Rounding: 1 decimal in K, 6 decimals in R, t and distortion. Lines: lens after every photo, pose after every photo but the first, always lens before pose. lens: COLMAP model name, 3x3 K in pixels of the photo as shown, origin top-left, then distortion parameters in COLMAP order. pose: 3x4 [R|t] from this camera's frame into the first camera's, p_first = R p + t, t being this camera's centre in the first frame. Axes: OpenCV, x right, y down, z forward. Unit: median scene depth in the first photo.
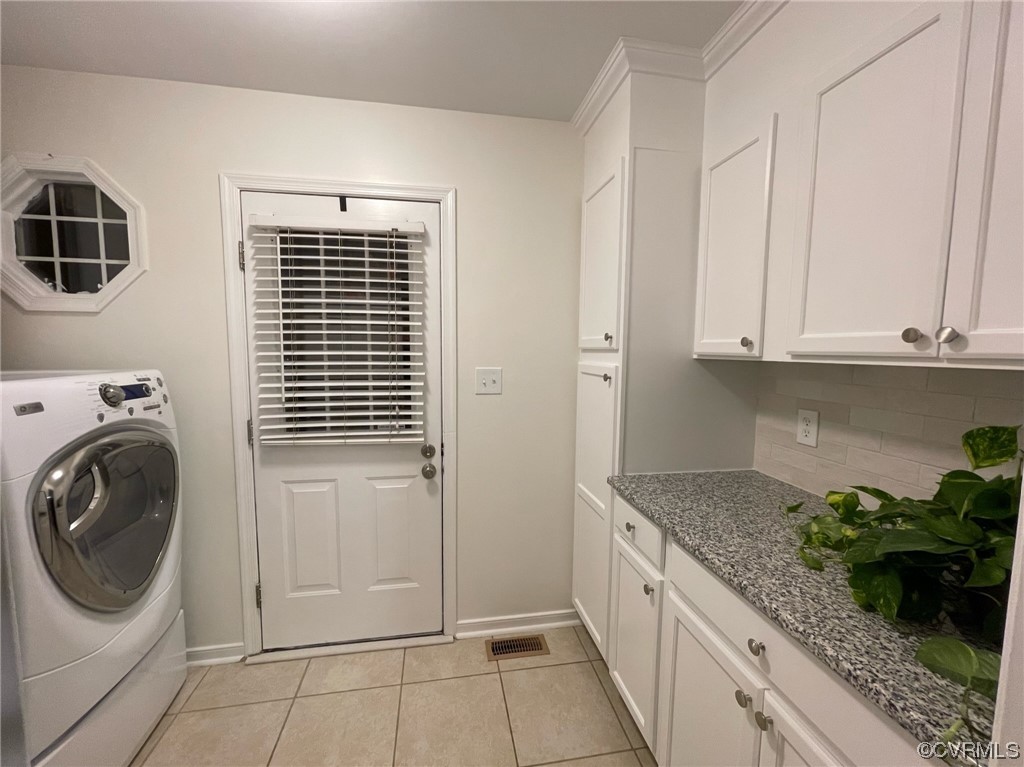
lens RADIAL K [[411.2, 0, 506.2], [0, 411.2, 386.2], [0, 0, 1]] dist [-0.000041, 0.000033]
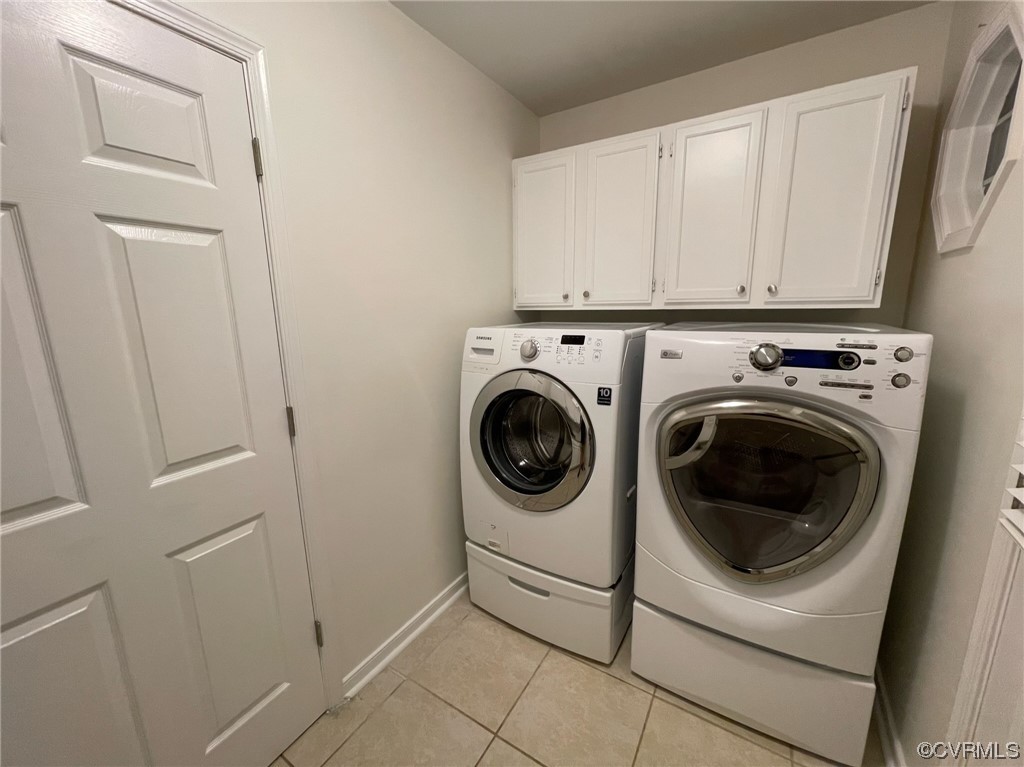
lens RADIAL K [[411.2, 0, 506.2], [0, 411.2, 386.2], [0, 0, 1]] dist [-0.000041, 0.000033]
pose [[-0.667289, 0.154636, -0.728569, 0.062946], [-0.050860, 0.966465, 0.251710, -0.103021], [0.743060, 0.205018, -0.637047, 1.065560]]
